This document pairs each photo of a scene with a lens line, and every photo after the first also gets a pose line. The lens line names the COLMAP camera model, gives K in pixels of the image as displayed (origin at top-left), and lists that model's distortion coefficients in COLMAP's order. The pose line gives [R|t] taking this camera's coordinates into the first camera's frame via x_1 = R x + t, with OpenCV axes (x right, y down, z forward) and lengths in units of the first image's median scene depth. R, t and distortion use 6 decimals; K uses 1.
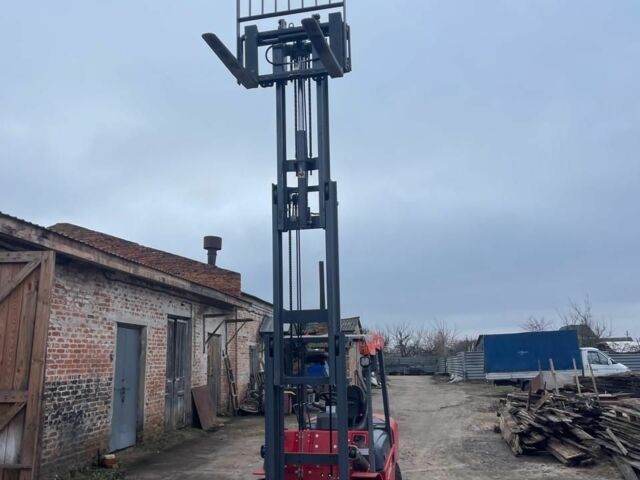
lens RADIAL K [[641.9, 0, 320.0], [0, 641.9, 240.0], [0, 0, 1]] dist [0.003504, 0.013286]
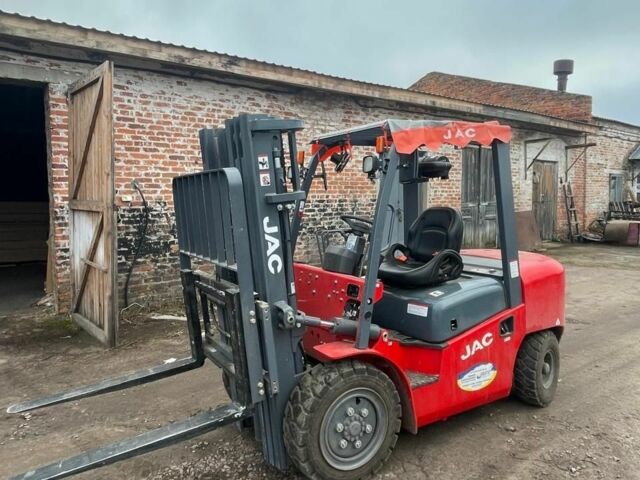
lens RADIAL K [[478.9, 0, 320.0], [0, 478.9, 240.0], [0, 0, 1]] dist [0.045286, -0.111173]
pose [[0.703056, 0.074504, -0.707221, 0.162659], [0.125055, 0.966046, 0.226089, 0.072818], [0.700052, -0.247395, 0.669867, 0.315547]]
